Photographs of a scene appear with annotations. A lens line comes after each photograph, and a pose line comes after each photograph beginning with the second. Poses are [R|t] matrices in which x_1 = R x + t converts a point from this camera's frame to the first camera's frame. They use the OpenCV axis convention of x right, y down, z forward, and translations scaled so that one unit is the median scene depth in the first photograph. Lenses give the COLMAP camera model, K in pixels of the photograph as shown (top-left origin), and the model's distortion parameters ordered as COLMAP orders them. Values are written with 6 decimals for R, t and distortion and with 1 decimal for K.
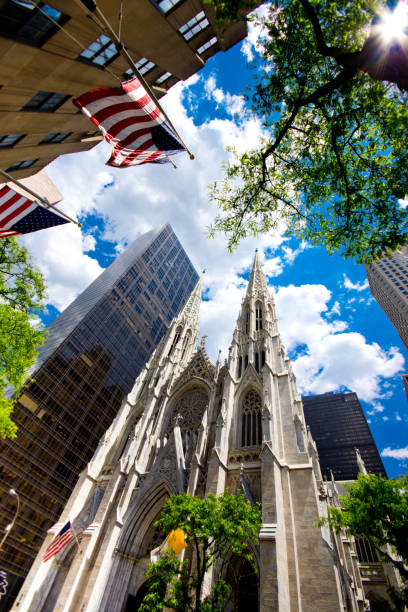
lens RADIAL K [[265.4, 0, 206.1], [0, 265.4, 304.0], [0, 0, 1]] dist [0.000409, -0.007025]
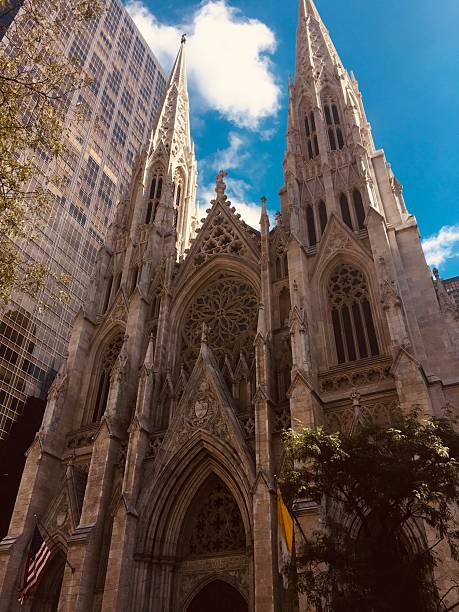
lens RADIAL K [[517.4, 0, 230.5], [0, 517.4, 302.8], [0, 0, 1]] dist [0.044966, -0.006858]
pose [[0.990302, -0.103060, 0.093167, -0.151203], [0.069582, 0.948366, 0.309453, 0.080790], [-0.120249, -0.299969, 0.946340, 0.076457]]
